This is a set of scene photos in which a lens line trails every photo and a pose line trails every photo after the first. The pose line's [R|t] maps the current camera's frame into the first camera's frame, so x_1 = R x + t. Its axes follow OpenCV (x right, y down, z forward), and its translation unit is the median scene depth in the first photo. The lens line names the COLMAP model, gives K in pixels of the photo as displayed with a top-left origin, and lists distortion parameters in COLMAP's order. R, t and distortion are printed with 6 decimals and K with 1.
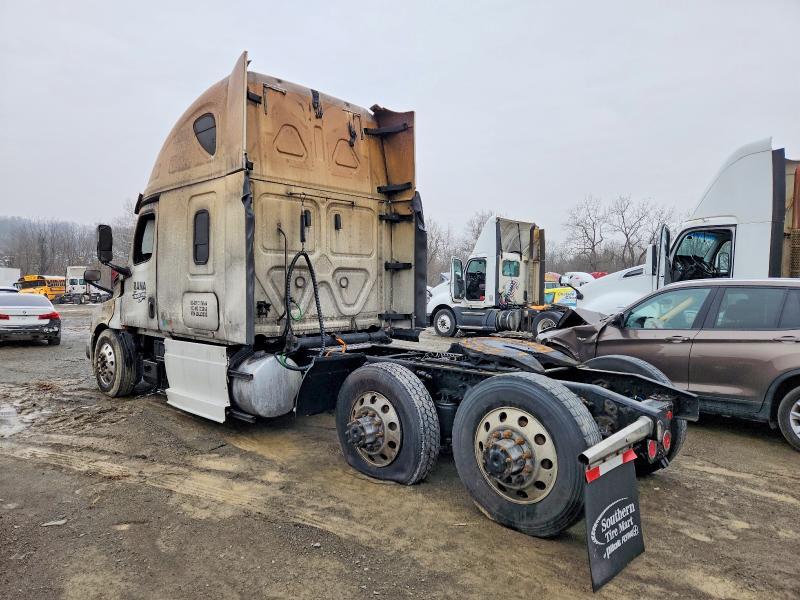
lens RADIAL K [[539.4, 0, 393.3], [0, 539.4, 294.1], [0, 0, 1]] dist [0.045887, -0.003163]
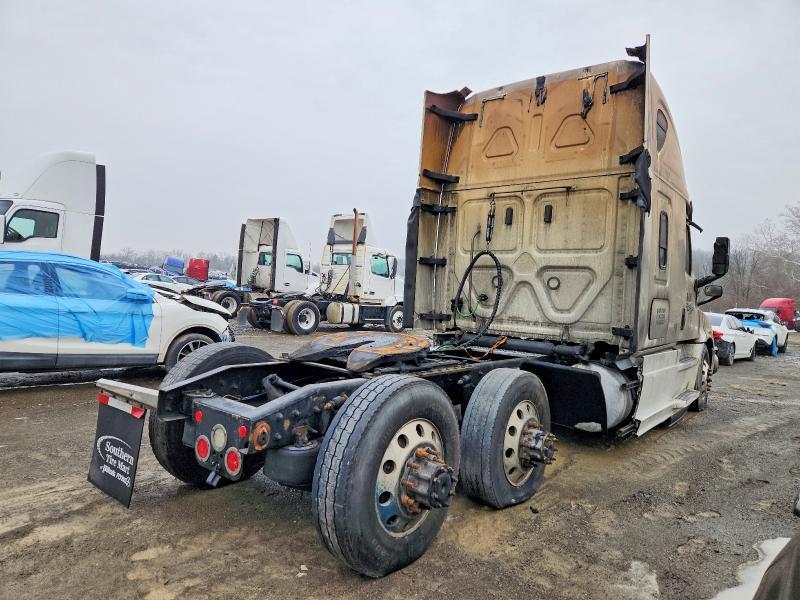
lens RADIAL K [[539.4, 0, 393.2], [0, 539.4, 301.6], [0, 0, 1]] dist [0.045887, -0.003163]
pose [[0.077664, 0.009239, -0.996937, 0.757552], [-0.073116, 0.997317, 0.003547, 0.022966], [0.994295, 0.072616, 0.078131, 0.695244]]
